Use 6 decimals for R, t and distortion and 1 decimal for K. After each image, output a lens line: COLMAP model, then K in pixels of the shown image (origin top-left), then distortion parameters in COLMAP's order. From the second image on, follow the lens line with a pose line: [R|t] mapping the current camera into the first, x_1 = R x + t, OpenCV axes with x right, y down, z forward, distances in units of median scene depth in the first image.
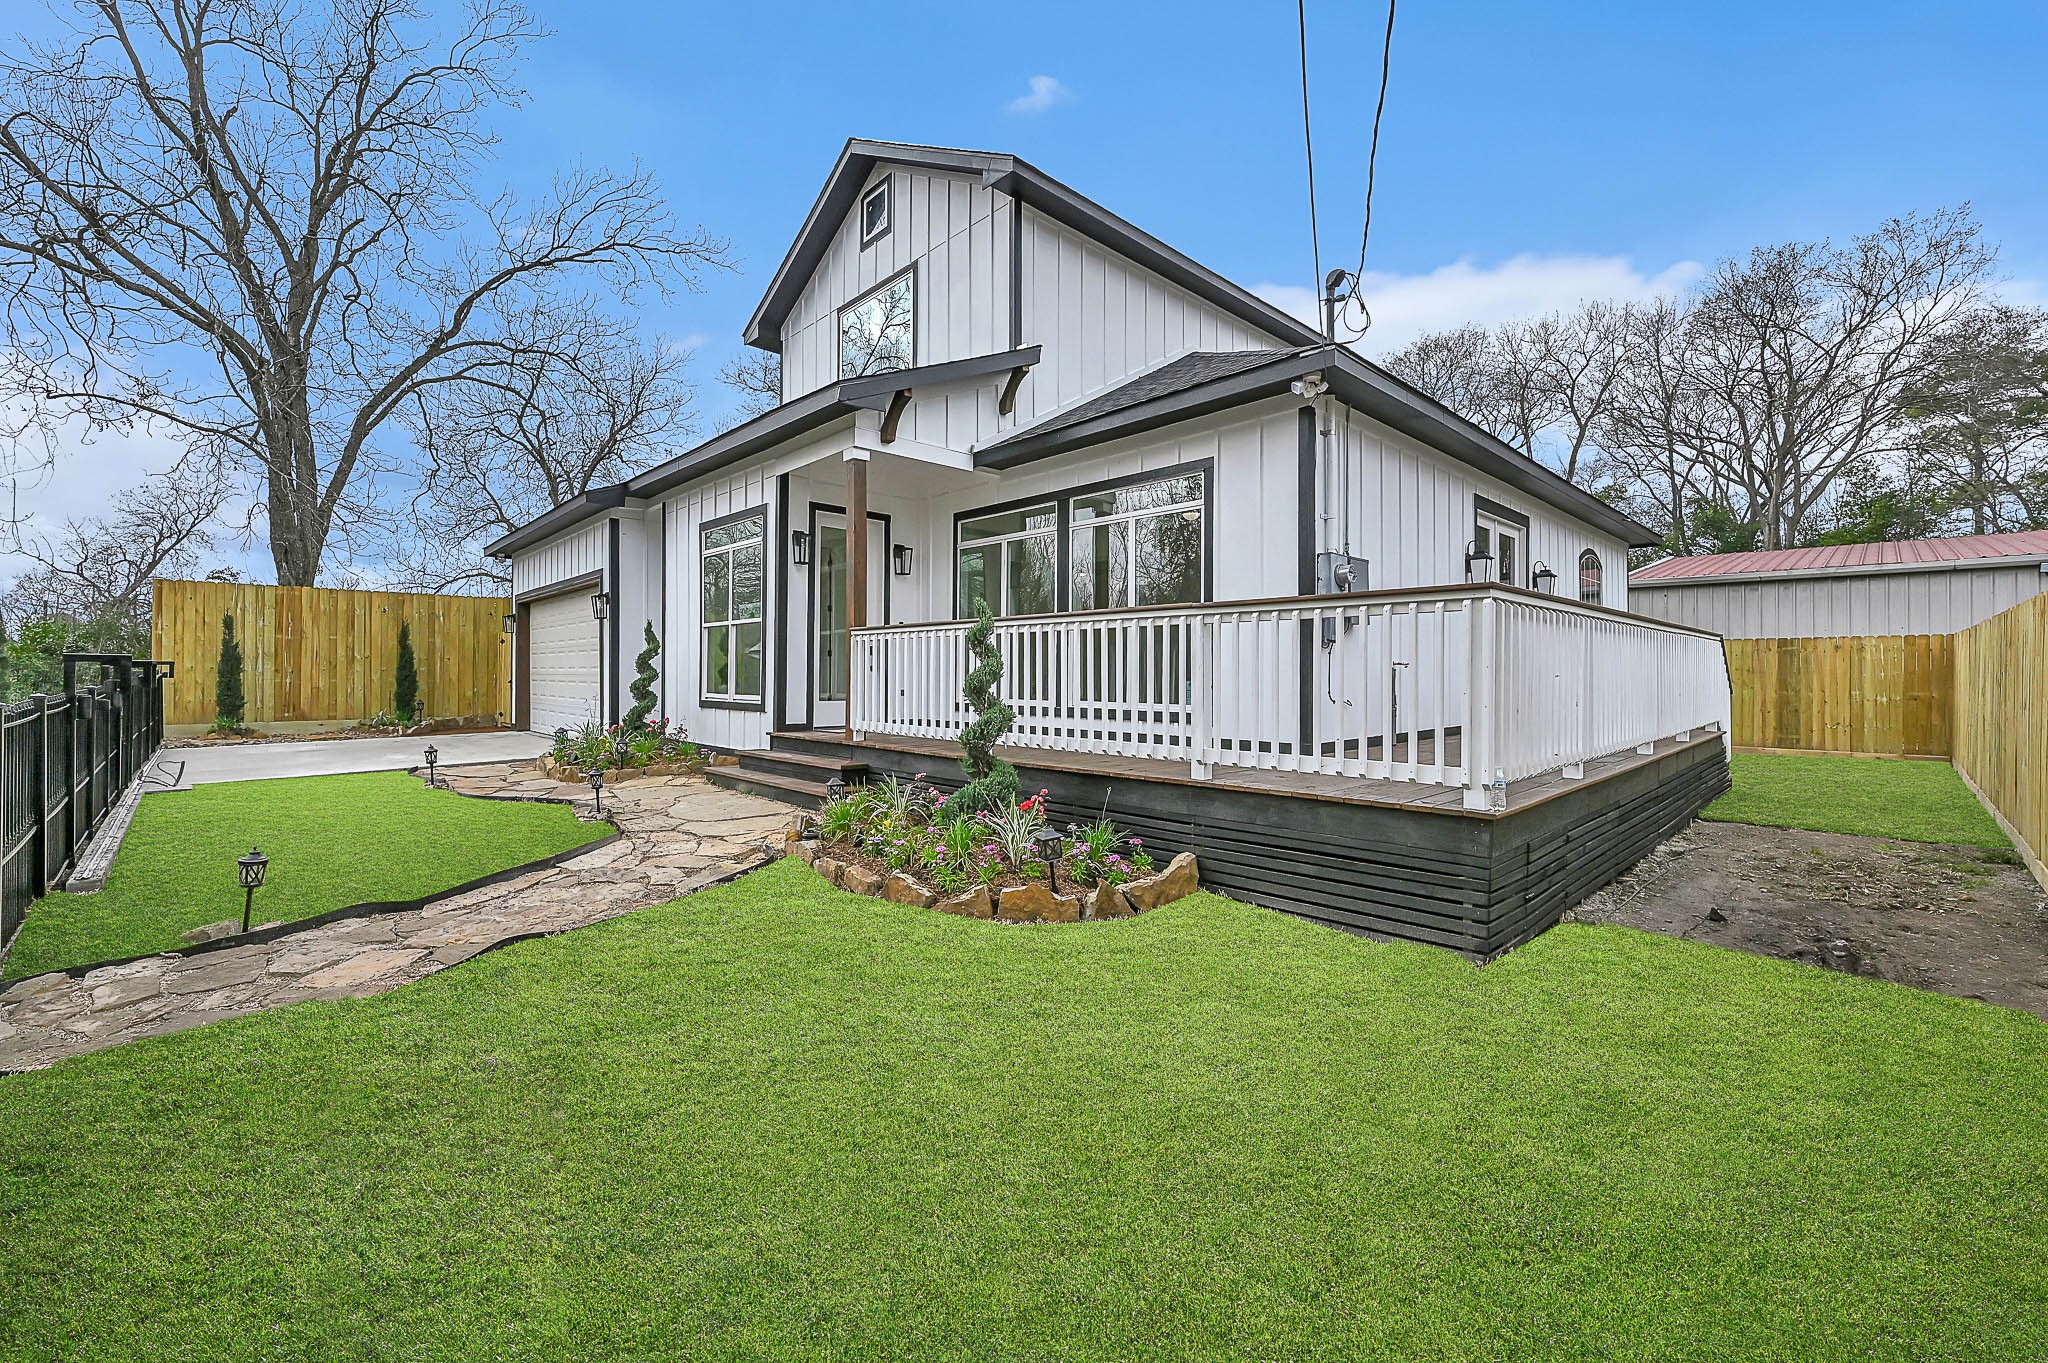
lens RADIAL K [[833.0, 0, 1003.1], [0, 833.0, 659.8], [0, 0, 1]] dist [-0.000521, -0.000010]
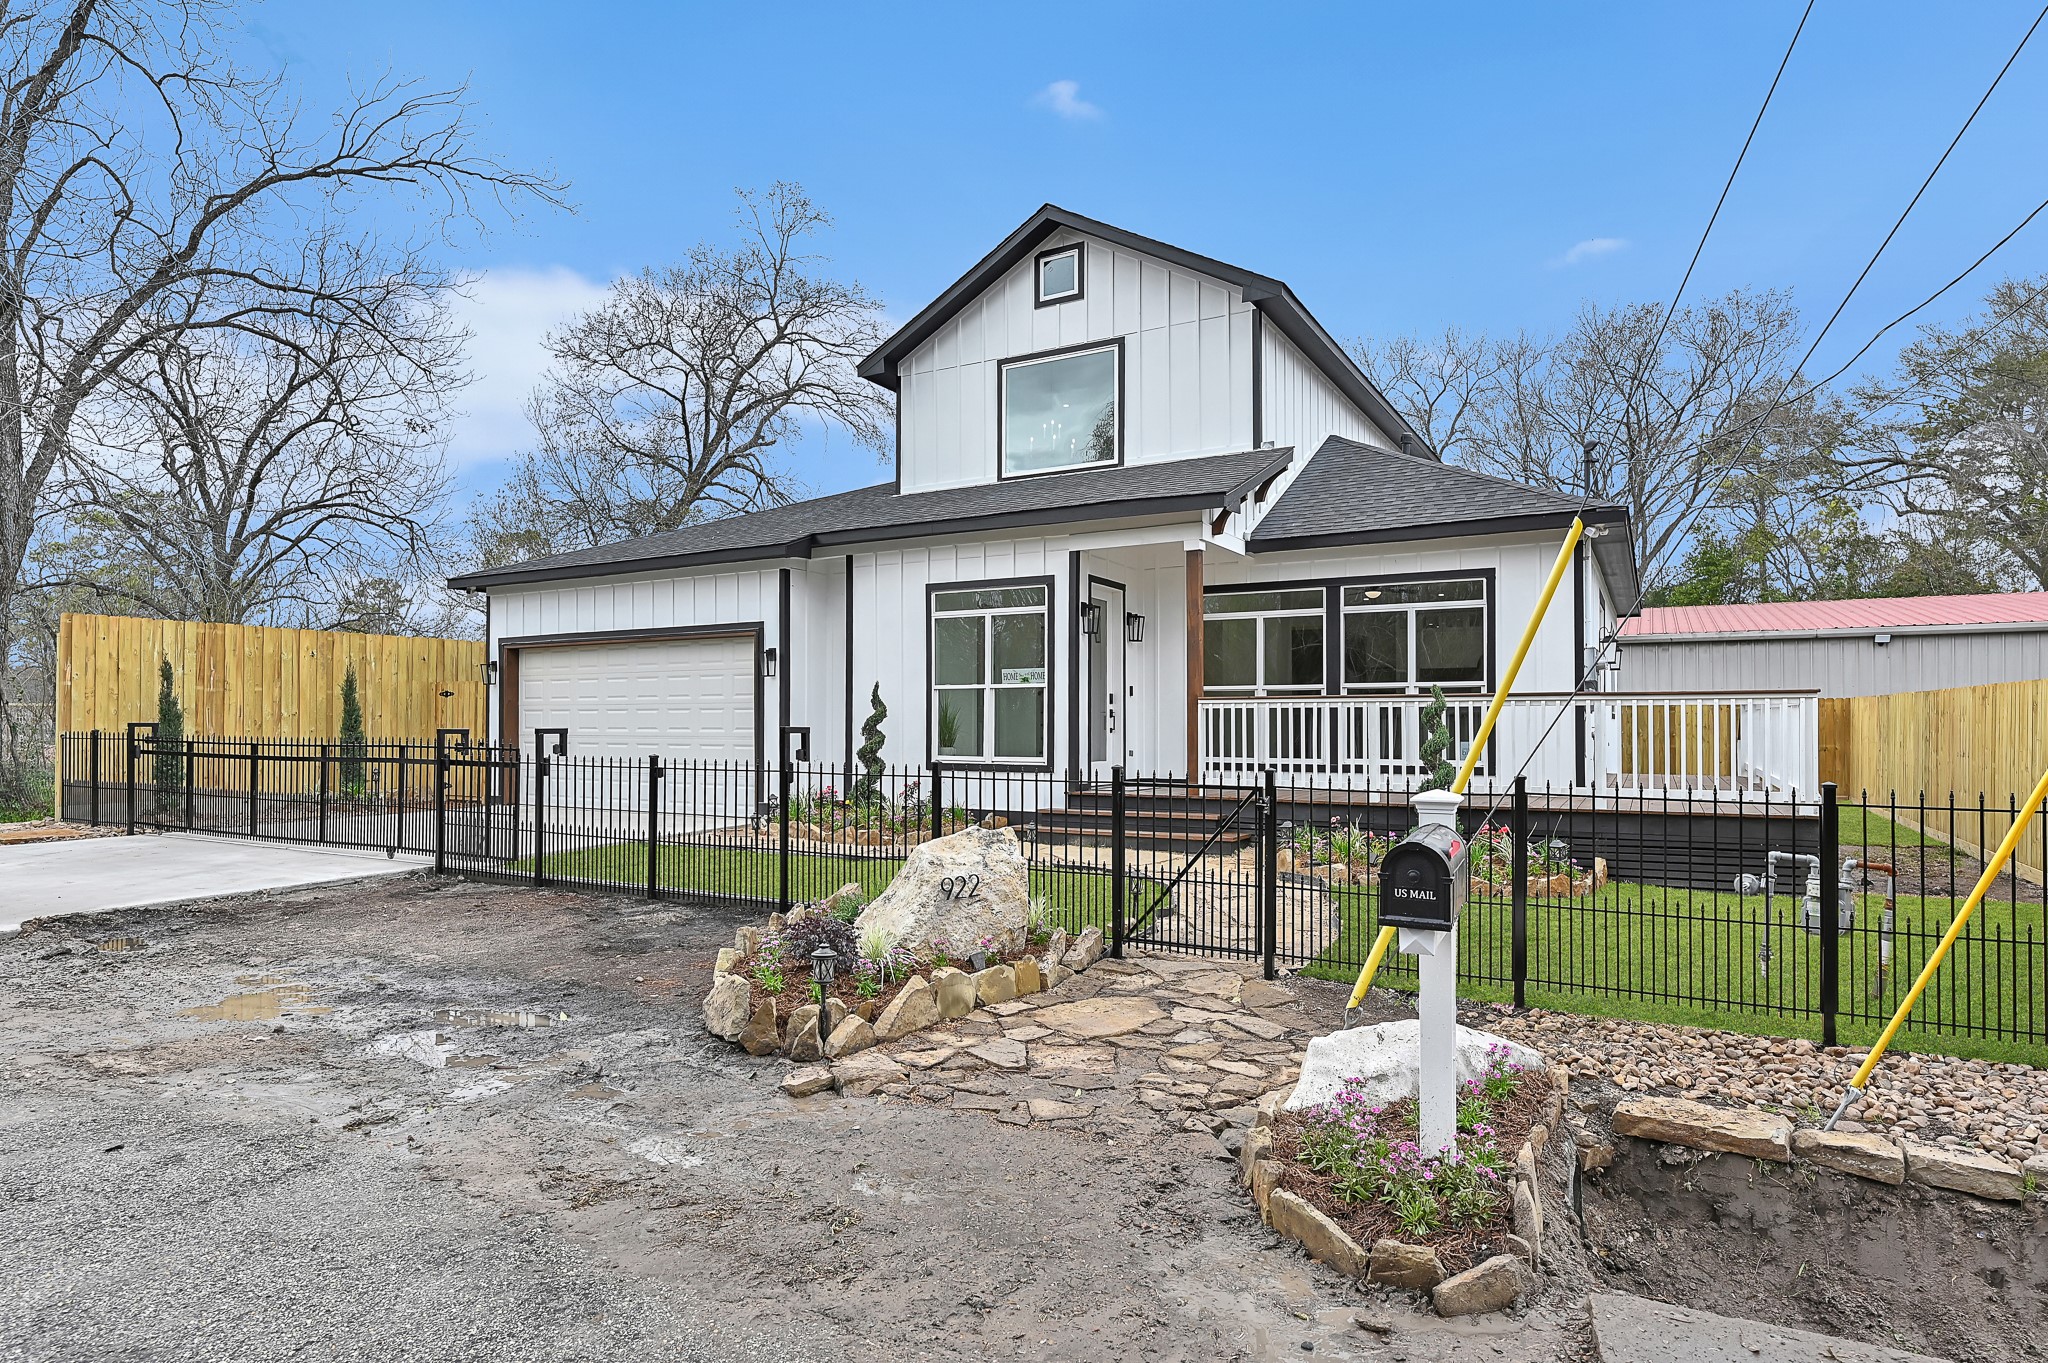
lens RADIAL K [[1129.5, 0, 982.4], [0, 1129.5, 708.4], [0, 0, 1]] dist [-0.002532, -0.000459]
pose [[0.961237, 0.001190, 0.275721, -0.671935], [-0.002052, 0.999994, 0.002838, -0.020078], [-0.275716, -0.003294, 0.961234, -0.310730]]
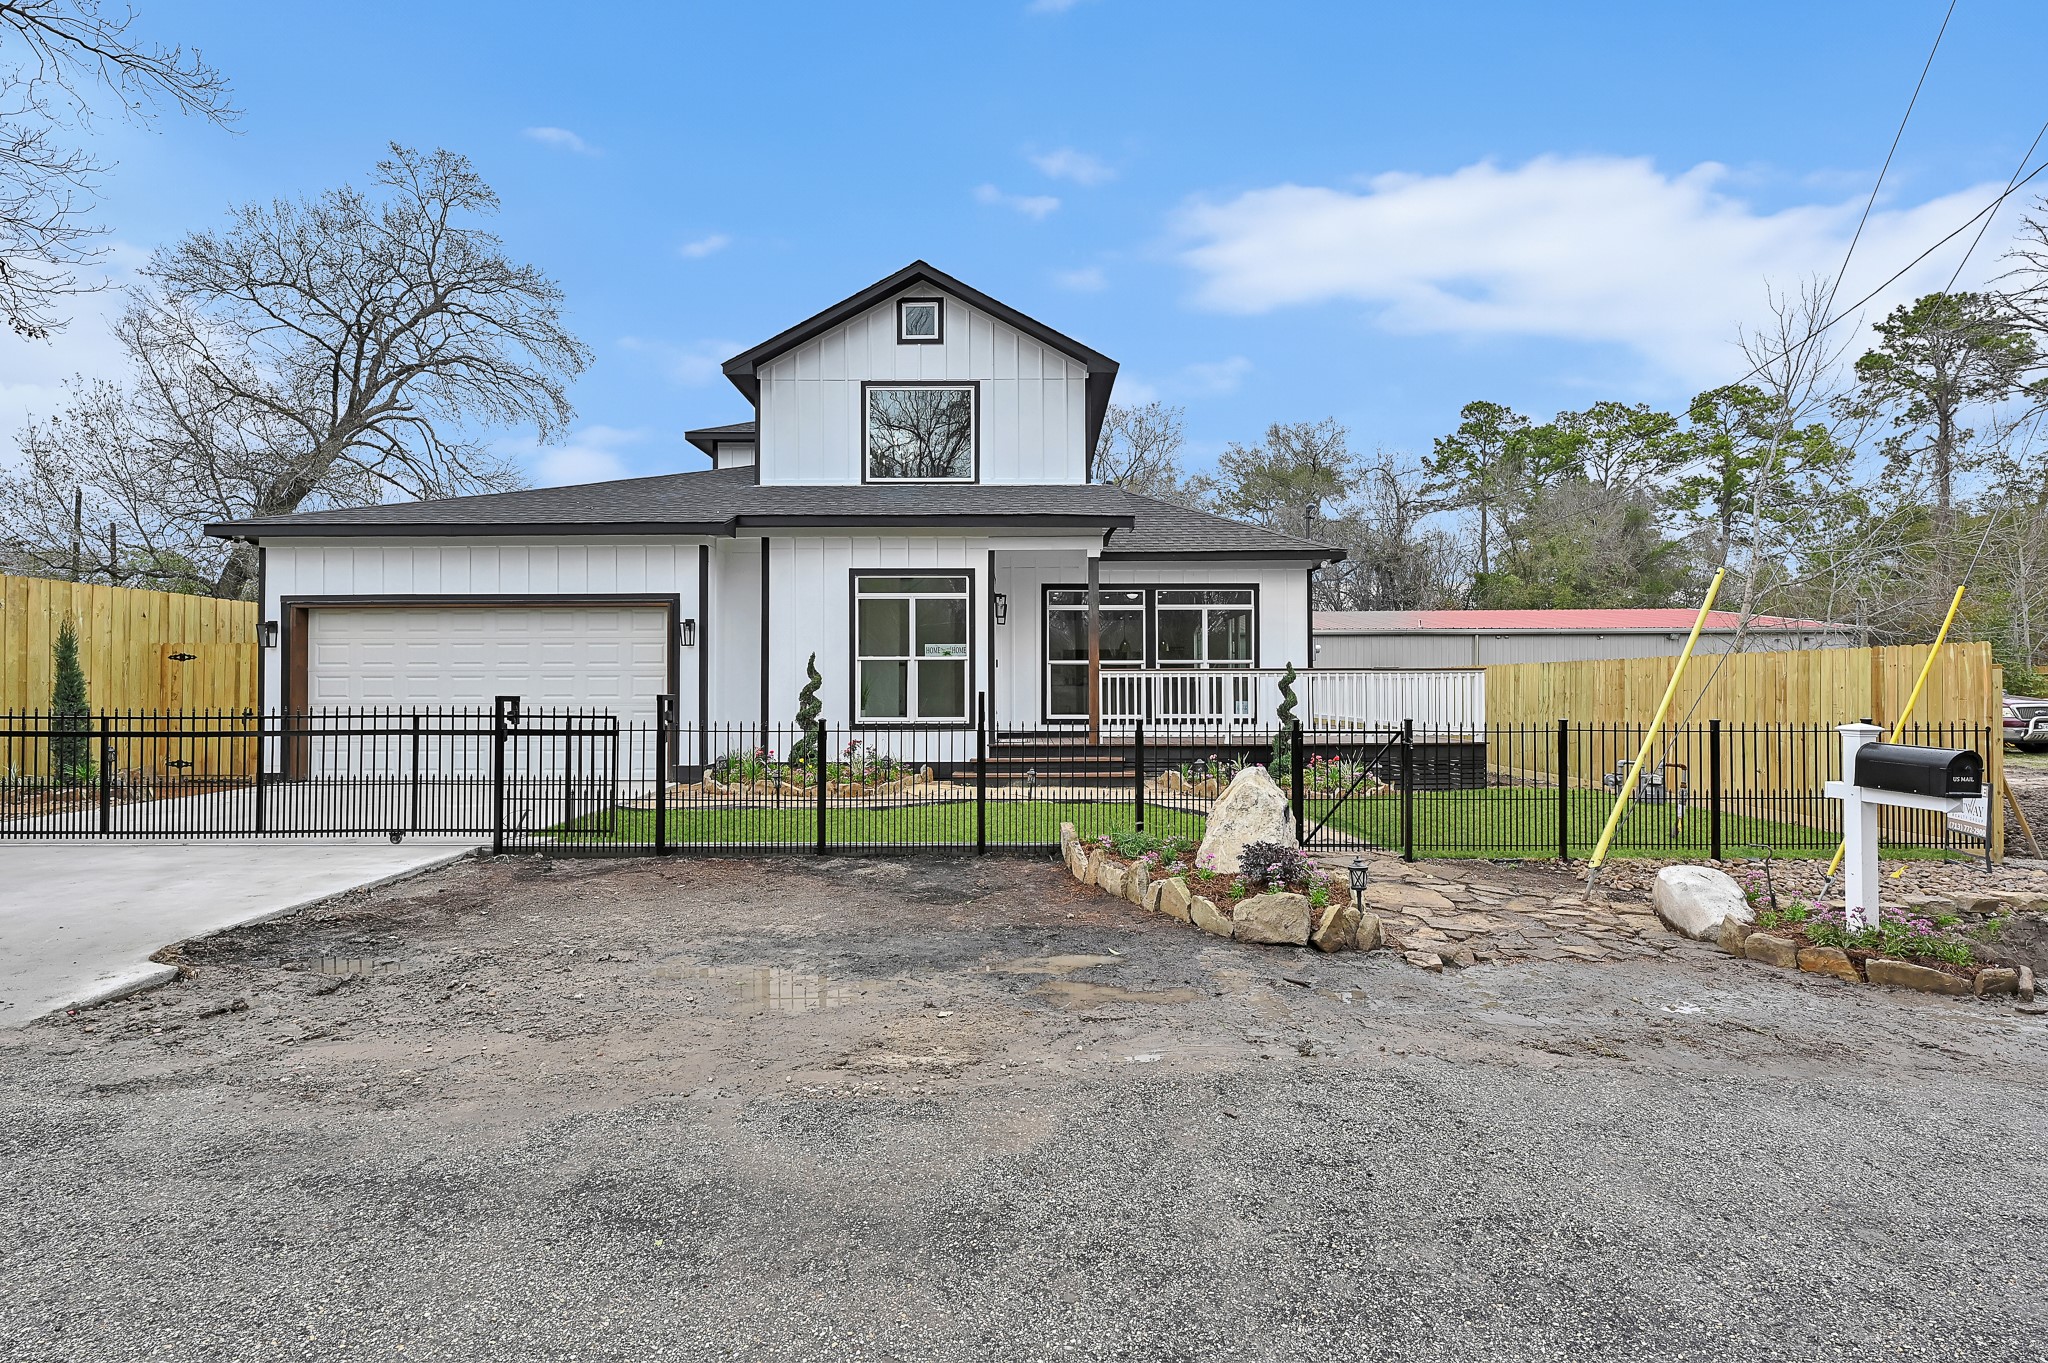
lens RADIAL K [[908.8, 0, 1024.0], [0, 908.8, 681.5], [0, 0, 1]] dist [0.000347, 0.000560]
pose [[0.690970, 0.002122, 0.722881, -1.101340], [-0.007059, 0.999968, 0.003812, -0.015810], [-0.722849, -0.007737, 0.690962, -0.034332]]
